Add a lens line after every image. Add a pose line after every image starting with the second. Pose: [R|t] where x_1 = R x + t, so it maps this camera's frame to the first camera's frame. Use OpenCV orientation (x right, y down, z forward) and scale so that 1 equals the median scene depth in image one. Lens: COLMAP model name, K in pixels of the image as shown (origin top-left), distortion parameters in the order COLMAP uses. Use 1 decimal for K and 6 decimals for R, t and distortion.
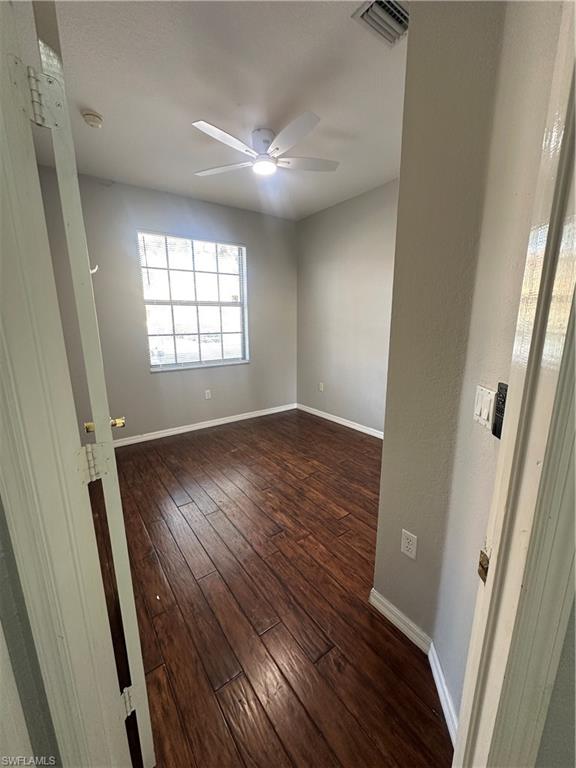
lens RADIAL K [[306.3, 0, 295.4], [0, 306.3, 383.5], [0, 0, 1]] dist [-0.002071, 0.000086]
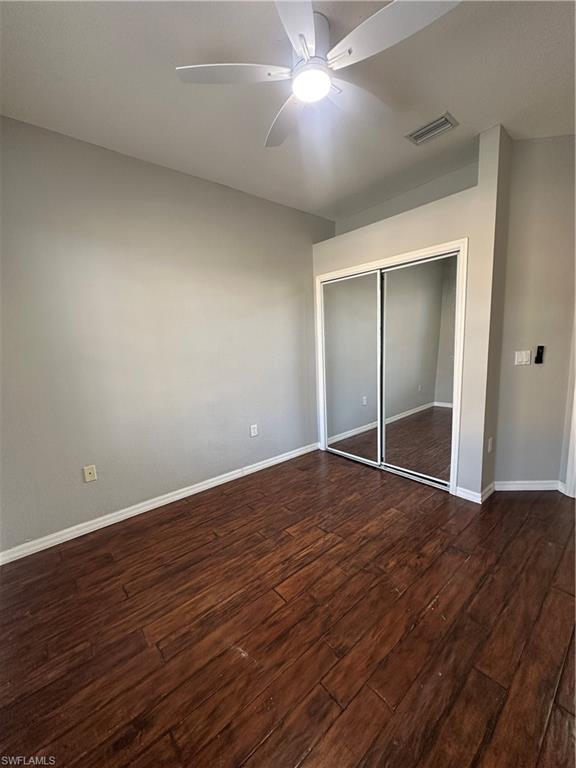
lens RADIAL K [[306.3, 0, 289.8], [0, 306.3, 384.1], [0, 0, 1]] dist [-0.002071, 0.000086]
pose [[-0.051255, -0.137606, 0.989160, -0.667745], [0.247045, 0.957932, 0.146063, -0.197511], [-0.967647, 0.251854, -0.015104, 1.030813]]
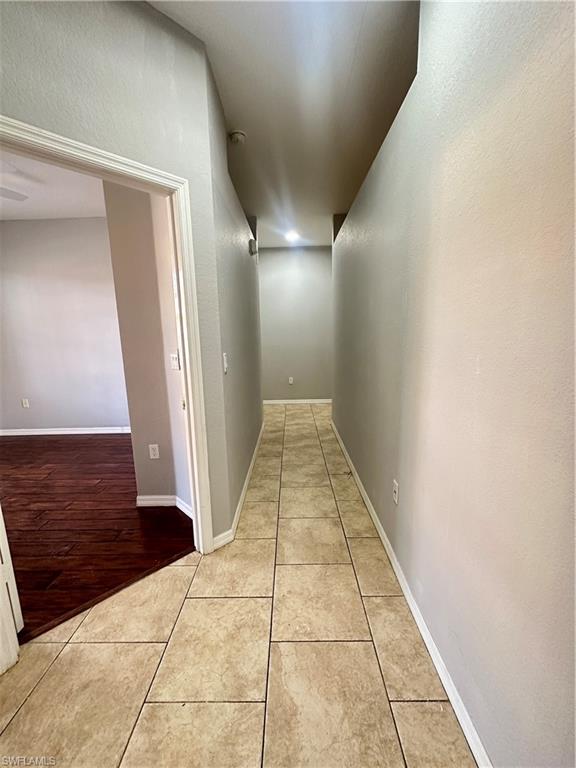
lens RADIAL K [[306.3, 0, 286.1], [0, 306.3, 385.8], [0, 0, 1]] dist [-0.002071, 0.000086]
pose [[0.616378, -0.154504, 0.772144, -0.224863], [0.186255, 0.981344, 0.047682, 0.100547], [-0.765106, 0.114426, 0.633656, -0.359898]]
